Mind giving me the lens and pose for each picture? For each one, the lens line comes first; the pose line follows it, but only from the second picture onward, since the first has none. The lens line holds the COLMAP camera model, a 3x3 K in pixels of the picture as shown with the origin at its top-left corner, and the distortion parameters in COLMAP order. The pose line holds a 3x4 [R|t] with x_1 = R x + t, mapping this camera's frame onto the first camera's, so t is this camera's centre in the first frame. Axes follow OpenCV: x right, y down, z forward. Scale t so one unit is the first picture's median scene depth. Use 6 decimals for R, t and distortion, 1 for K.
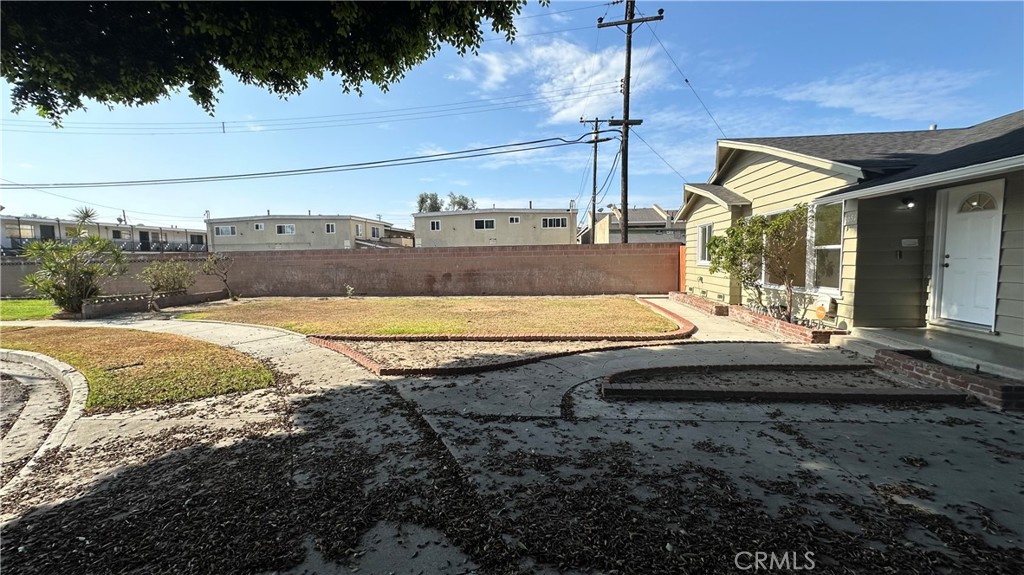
lens RADIAL K [[409.8, 0, 511.1], [0, 409.8, 286.9], [0, 0, 1]] dist [-0.001096, -0.000041]
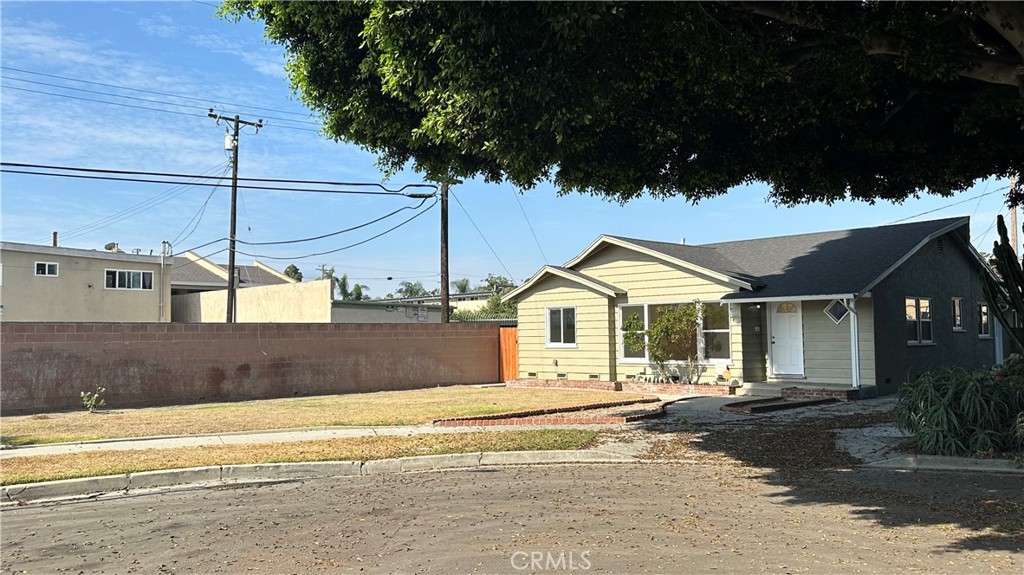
lens RADIAL K [[857.5, 0, 517.3], [0, 857.5, 287.9], [0, 0, 1]] dist [0.203850, -0.427891]
pose [[0.621675, 0.055567, 0.781302, -1.004132], [0.059468, 0.991253, -0.117818, 0.034856], [-0.781014, 0.119707, 0.612933, -0.172427]]
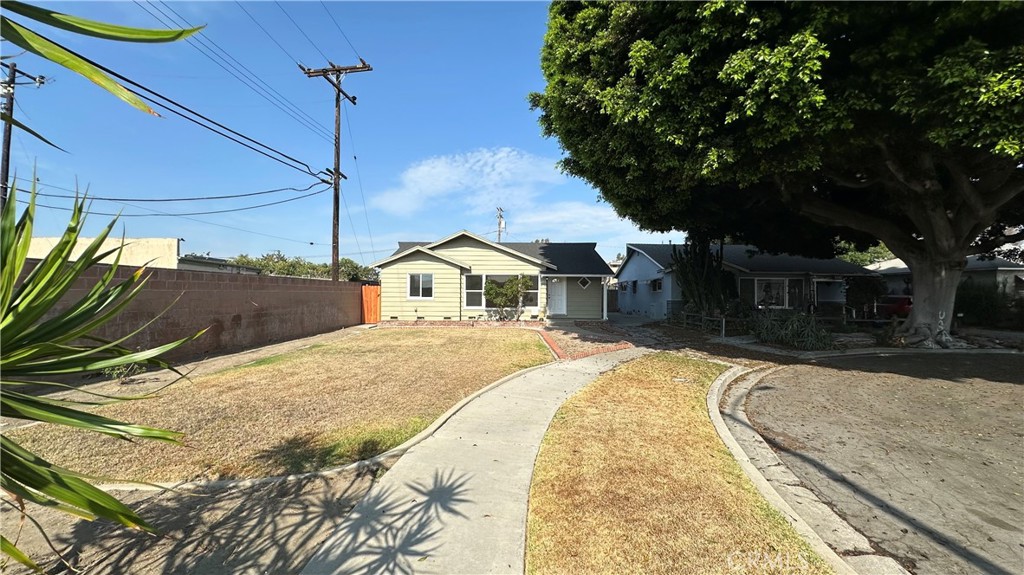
lens RADIAL K [[409.8, 0, 511.1], [0, 409.8, 286.9], [0, 0, 1]] dist [-0.001096, -0.000041]
pose [[-0.122879, 0.031660, 0.991917, -0.885172], [0.069887, 0.997286, -0.023173, -0.034497], [-0.989958, 0.066475, -0.124758, 0.696794]]
